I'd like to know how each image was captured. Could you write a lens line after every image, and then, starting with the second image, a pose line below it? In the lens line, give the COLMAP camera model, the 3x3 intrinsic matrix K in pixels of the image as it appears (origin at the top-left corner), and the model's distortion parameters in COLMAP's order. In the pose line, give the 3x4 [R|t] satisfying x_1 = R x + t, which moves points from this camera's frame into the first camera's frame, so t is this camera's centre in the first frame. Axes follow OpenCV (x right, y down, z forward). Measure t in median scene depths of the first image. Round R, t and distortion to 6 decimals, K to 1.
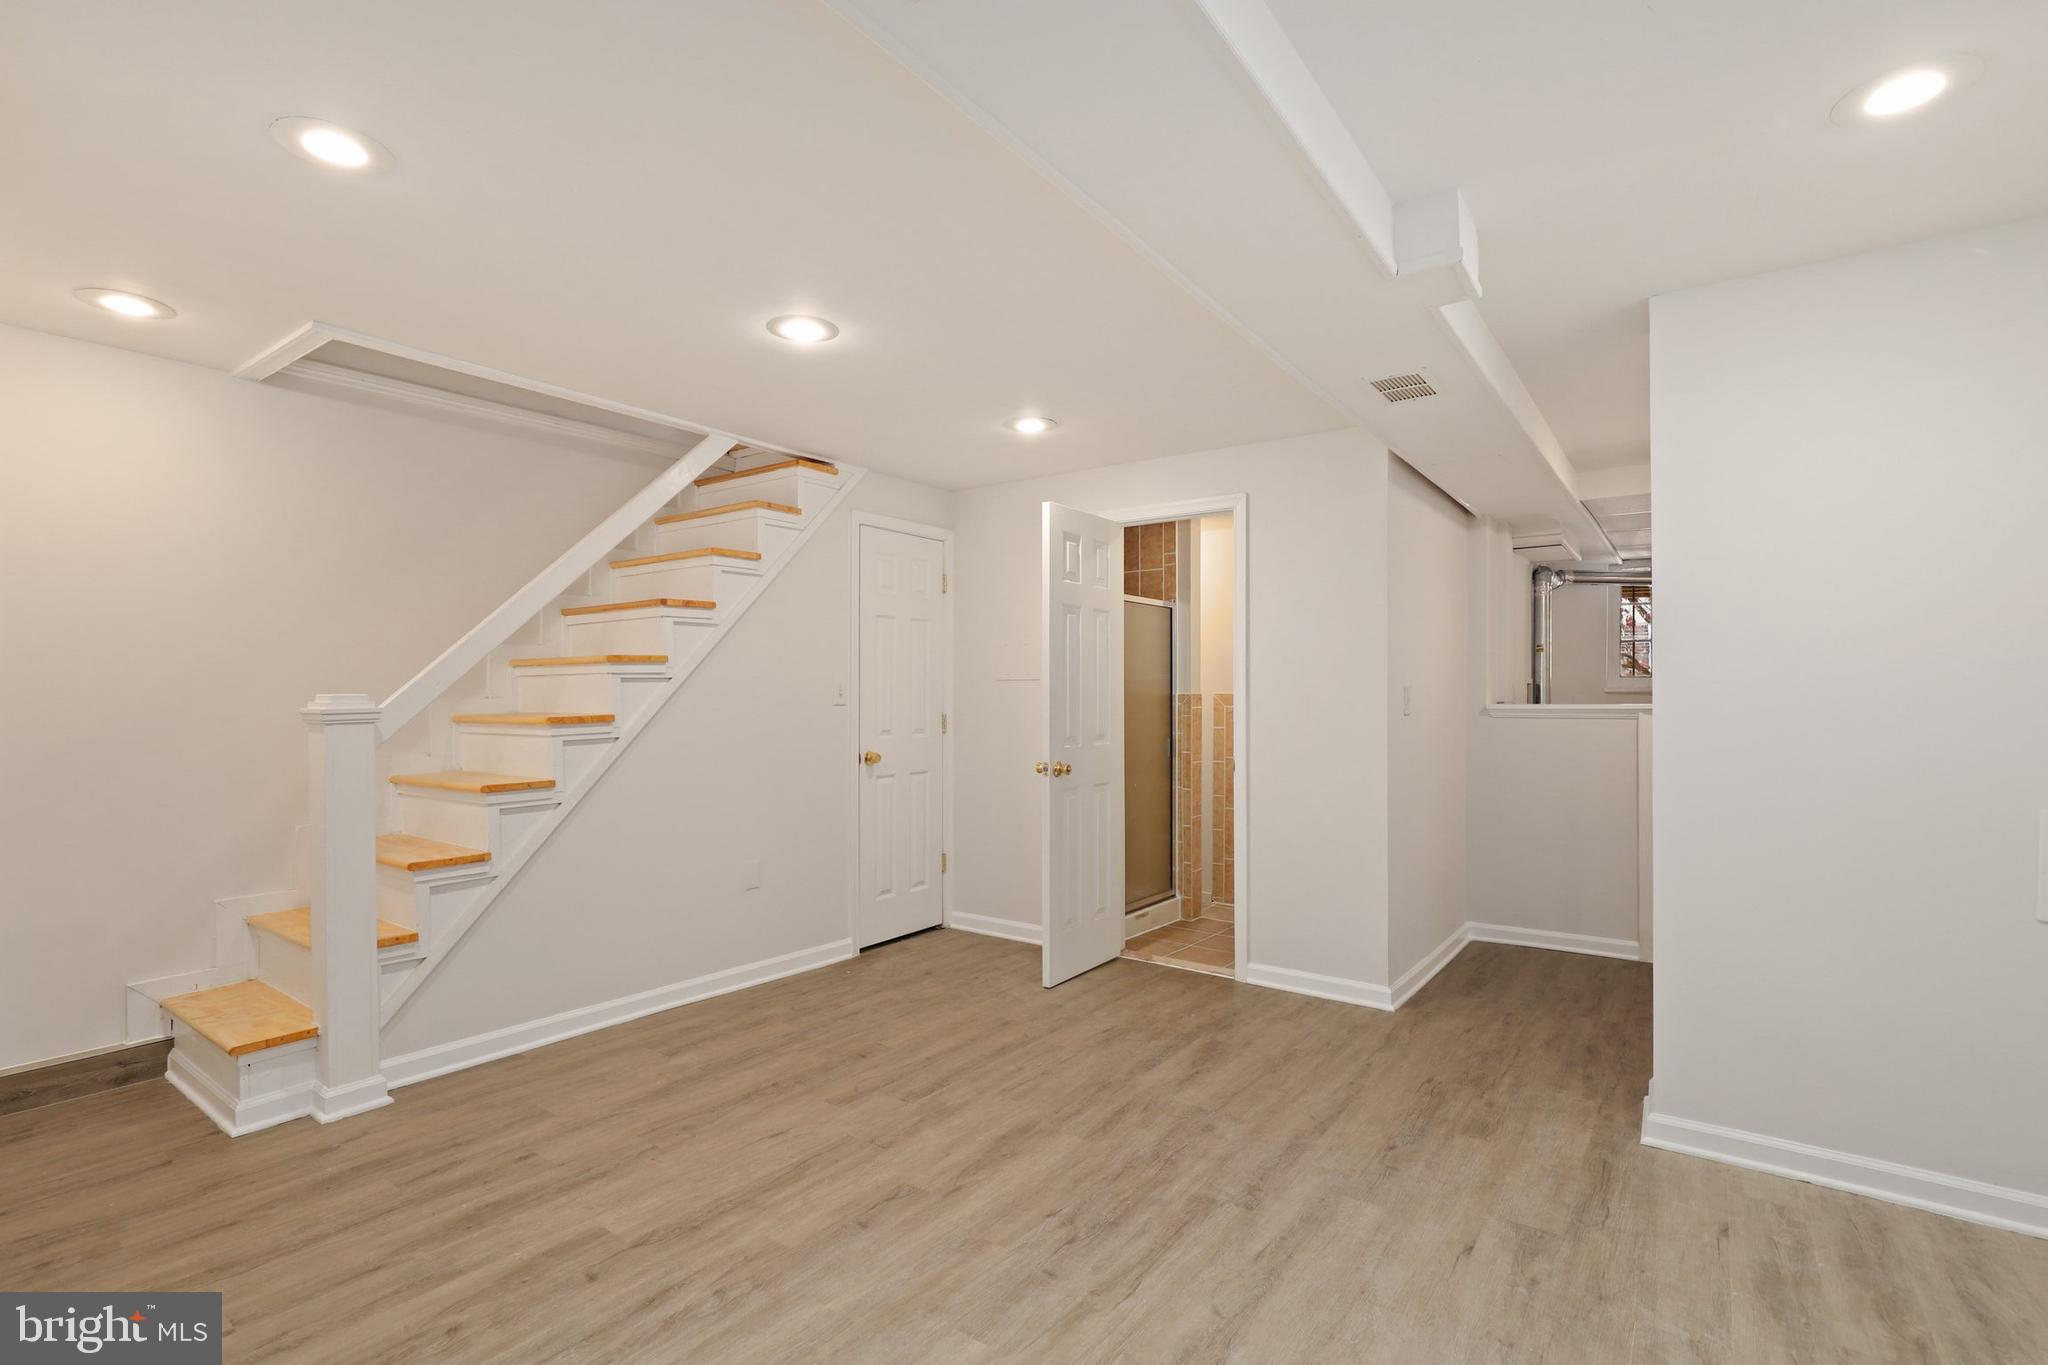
lens RADIAL K [[941.9, 0, 1023.5], [0, 941.9, 703.5], [0, 0, 1]] dist [-0.012035, 0.000991]
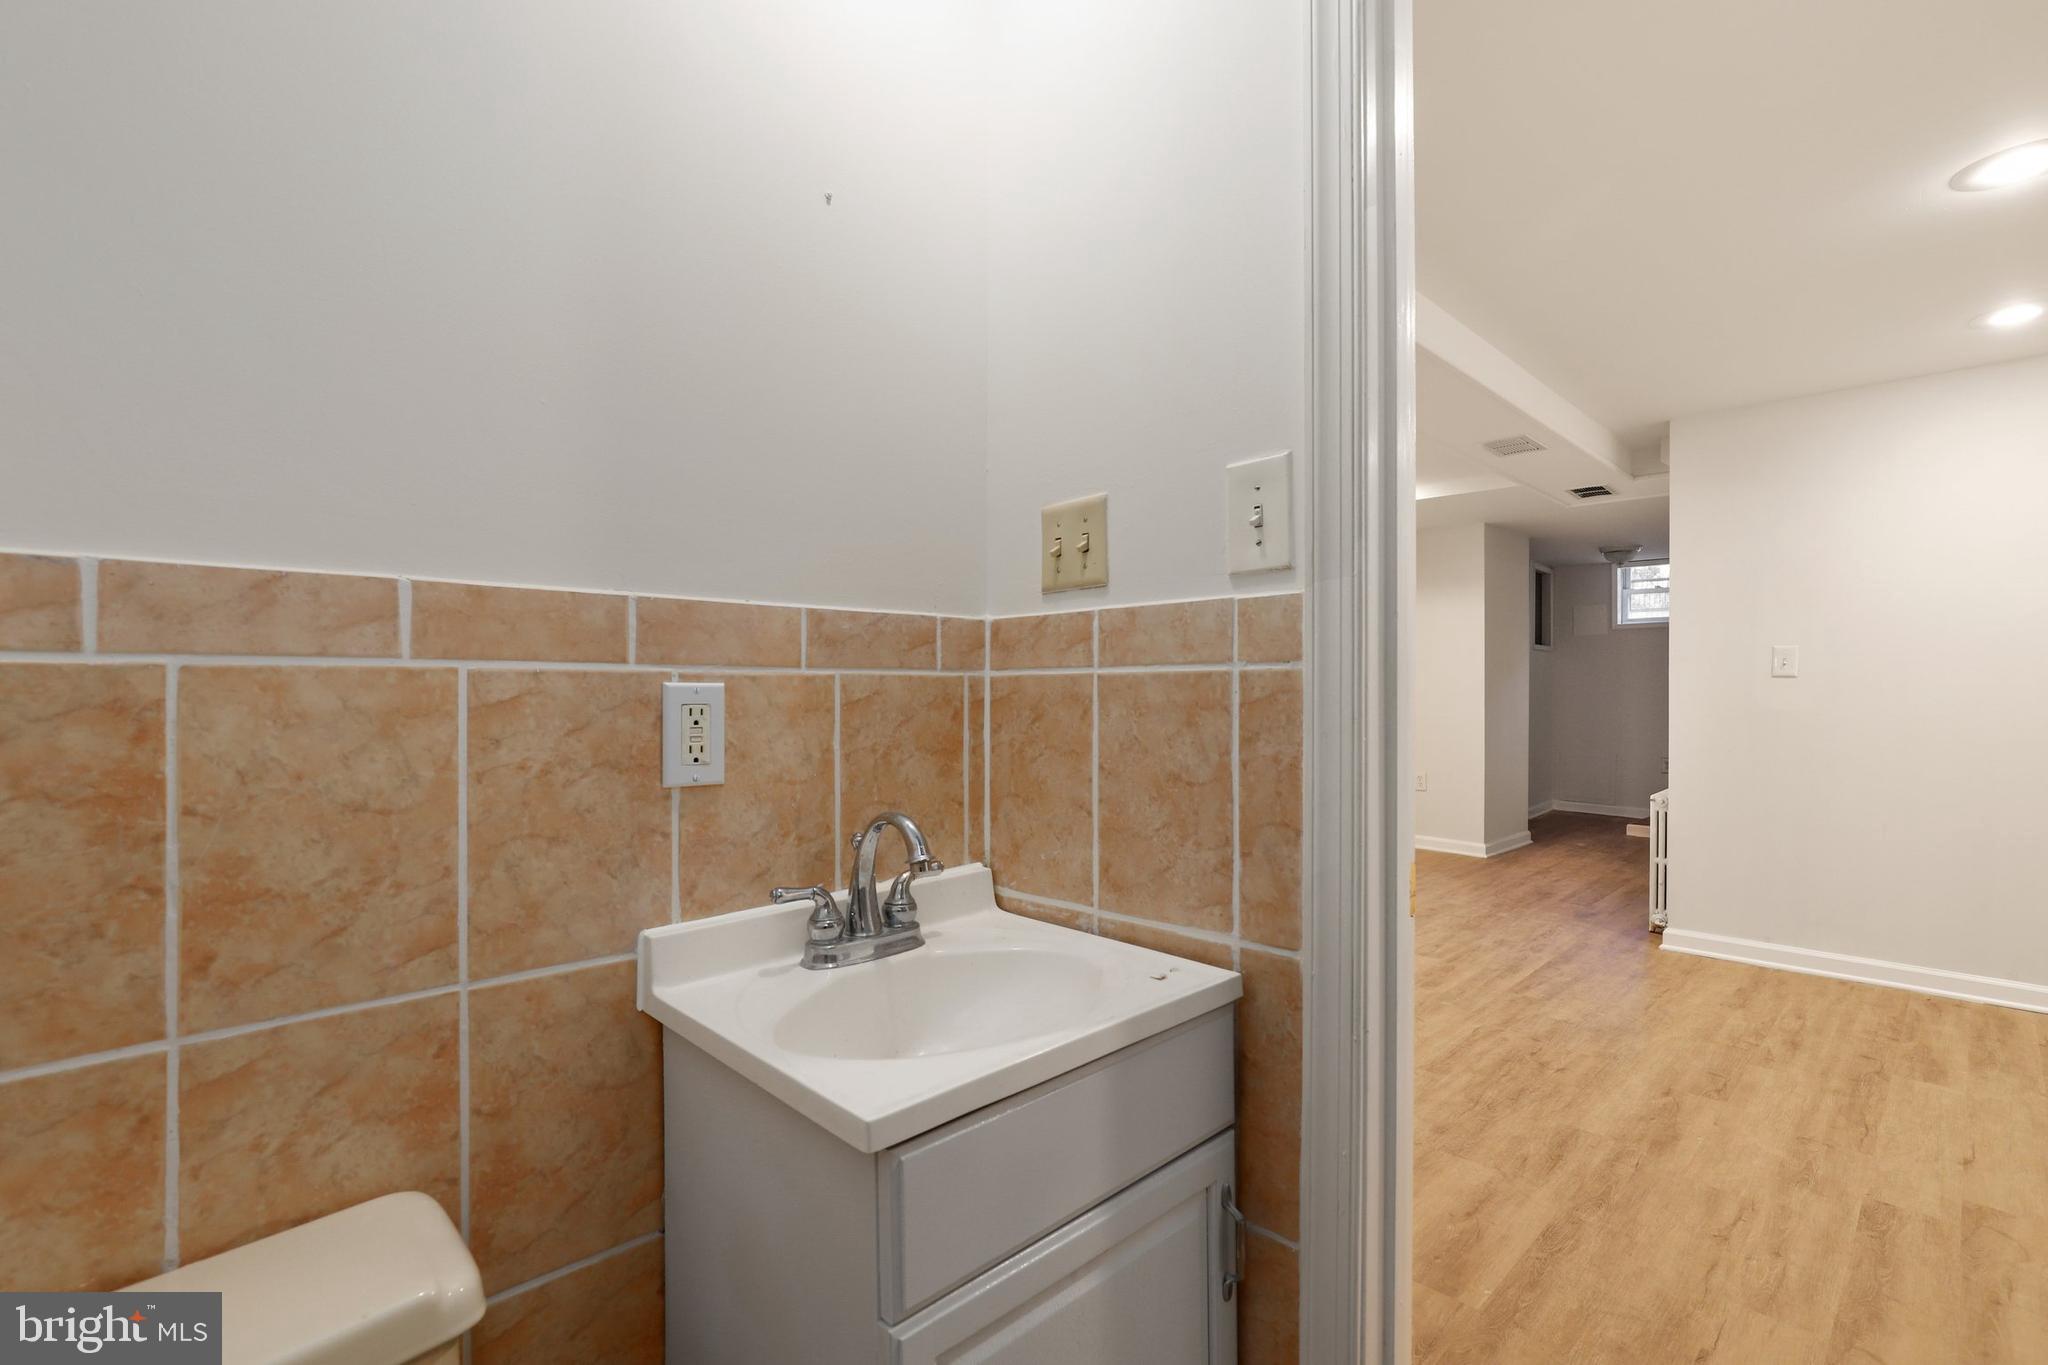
lens RADIAL K [[936.3, 0, 1024.0], [0, 936.3, 682.5], [0, 0, 1]] dist [-0.020065, 0.008227]
pose [[-0.985202, 0.001296, 0.171390, 0.433595], [0.000500, 0.999989, -0.004689, 0.020442], [-0.171394, -0.004534, -0.985192, 1.933135]]
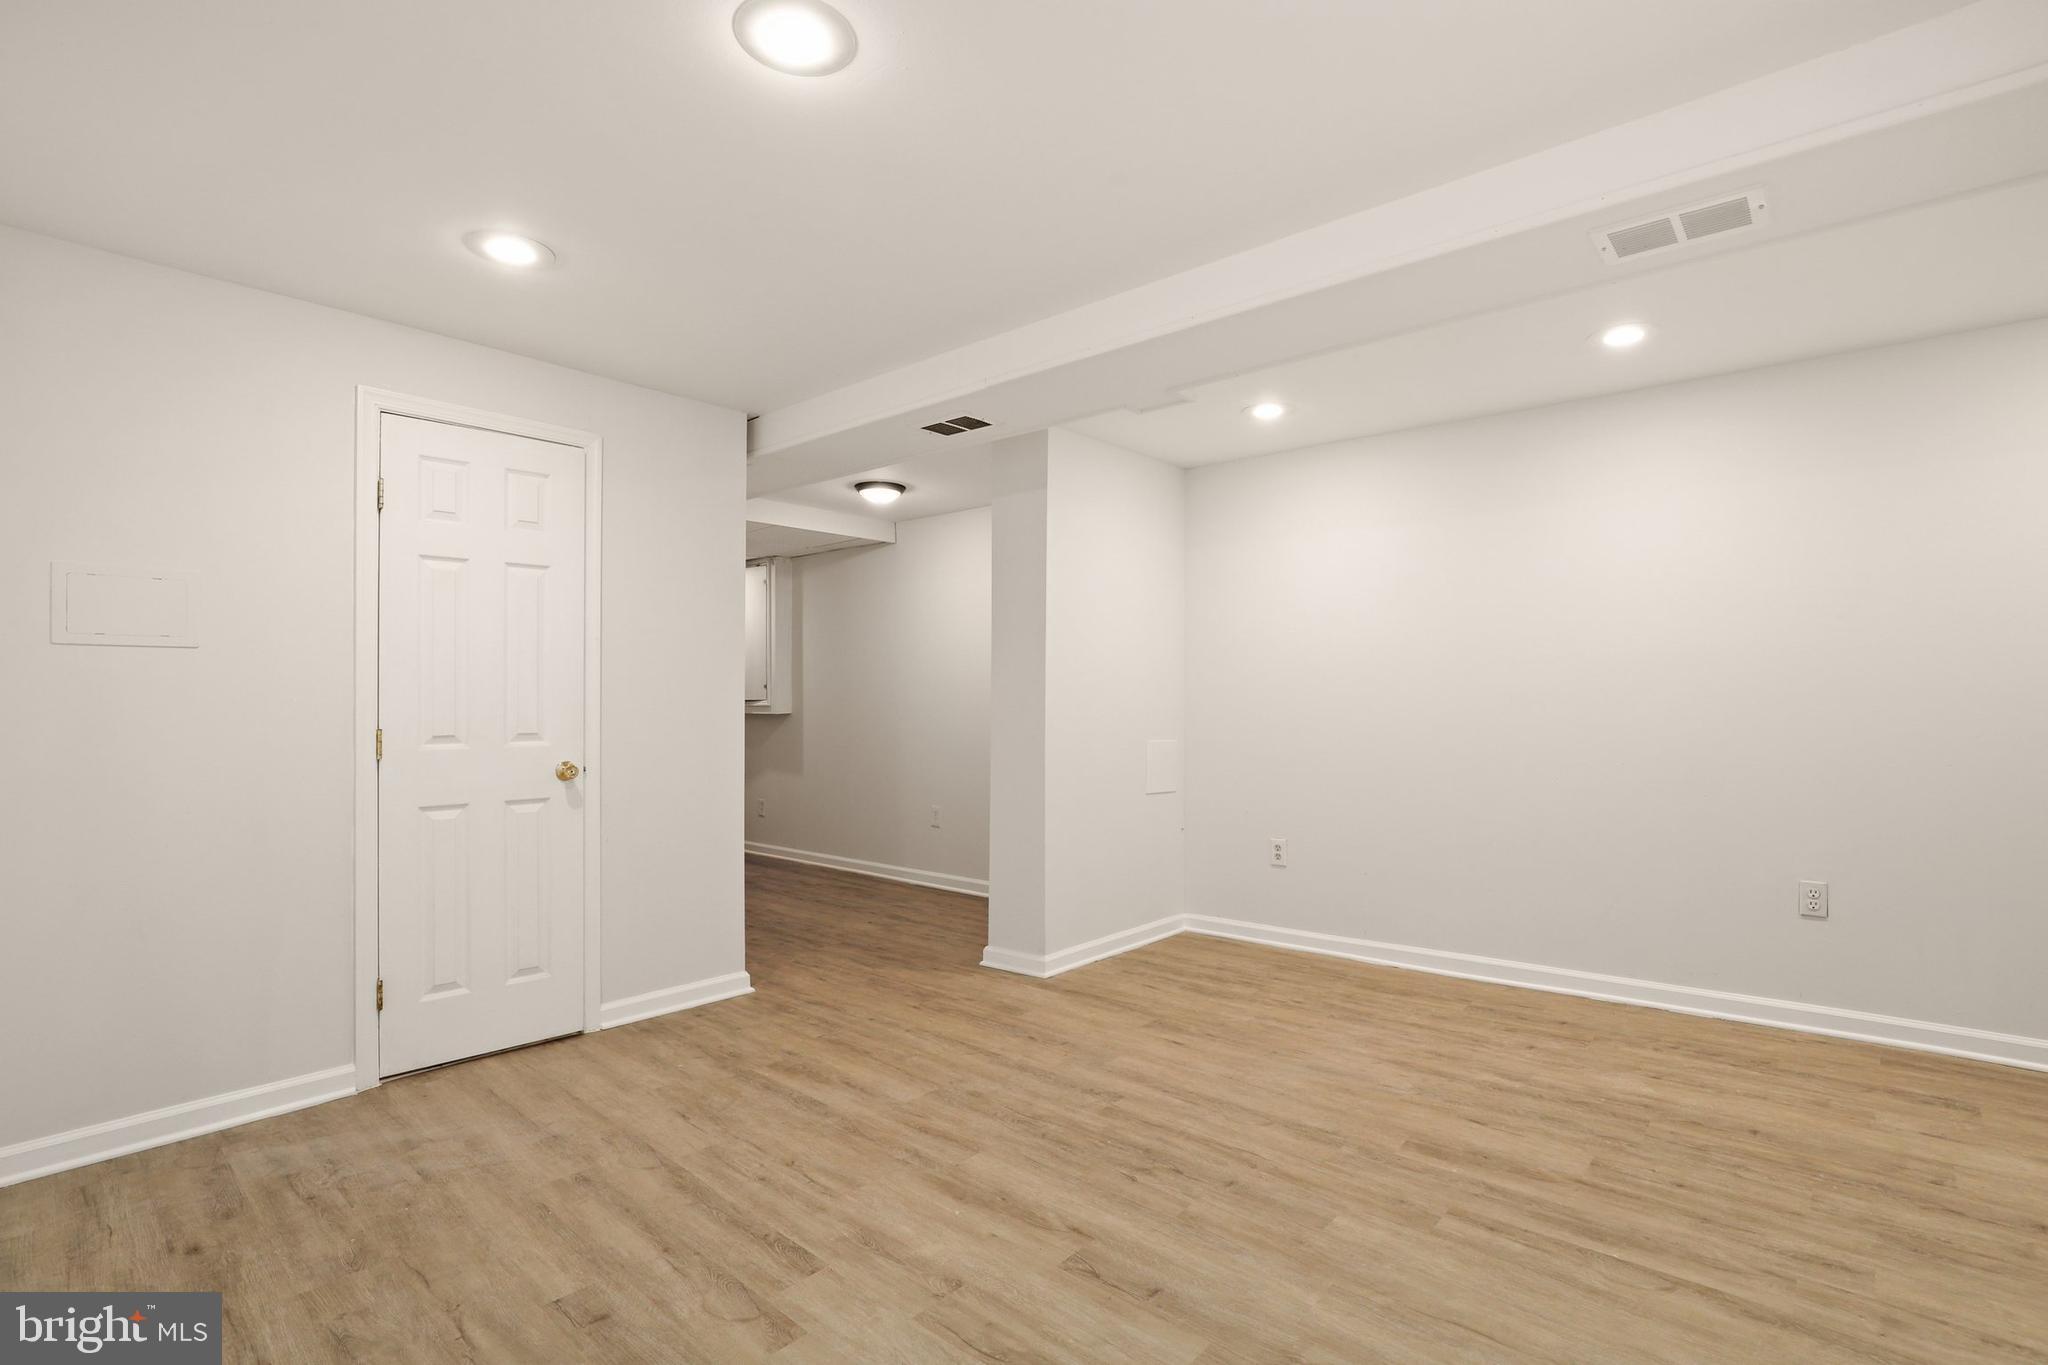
lens RADIAL K [[941.9, 0, 1023.5], [0, 941.9, 703.5], [0, 0, 1]] dist [-0.012035, 0.000991]
pose [[0.102310, -0.005266, 0.994739, -0.824125], [0.004752, 0.999977, 0.004805, 0.012274], [-0.994741, 0.004235, 0.102333, 0.824907]]
